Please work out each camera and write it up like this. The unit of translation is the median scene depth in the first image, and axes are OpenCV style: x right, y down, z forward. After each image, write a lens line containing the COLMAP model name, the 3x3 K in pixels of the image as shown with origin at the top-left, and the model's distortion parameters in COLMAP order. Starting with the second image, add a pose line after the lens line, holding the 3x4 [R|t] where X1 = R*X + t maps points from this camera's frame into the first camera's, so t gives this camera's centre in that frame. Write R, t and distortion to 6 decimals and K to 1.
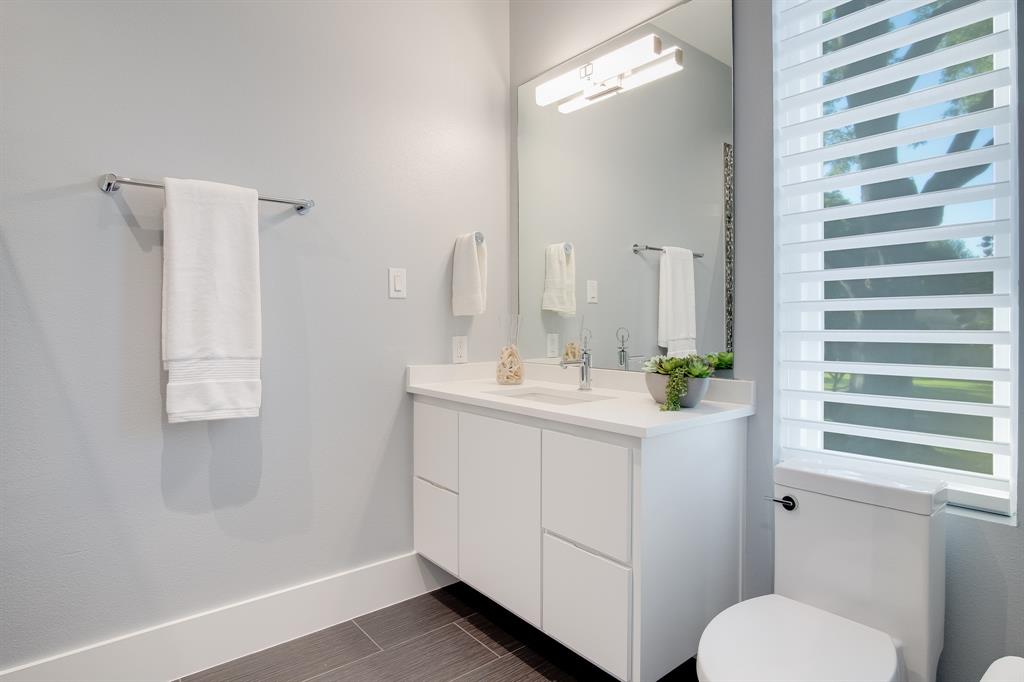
lens RADIAL K [[554.5, 0, 512.4], [0, 554.5, 338.1], [0, 0, 1]] dist [-0.021773, 0.003463]
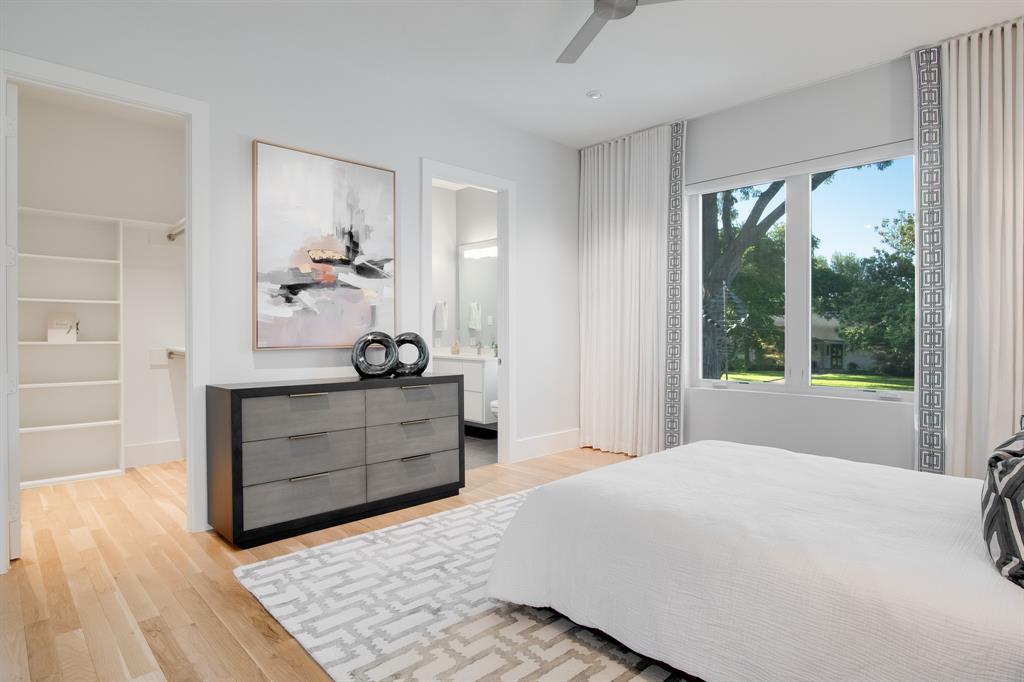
lens RADIAL K [[554.5, 0, 518.9], [0, 554.5, 334.8], [0, 0, 1]] dist [-0.021773, 0.003463]
pose [[0.996363, -0.002088, 0.085189, 0.069161], [0.001564, 0.999980, 0.006209, -0.036154], [-0.085200, -0.006053, 0.996346, -1.700576]]
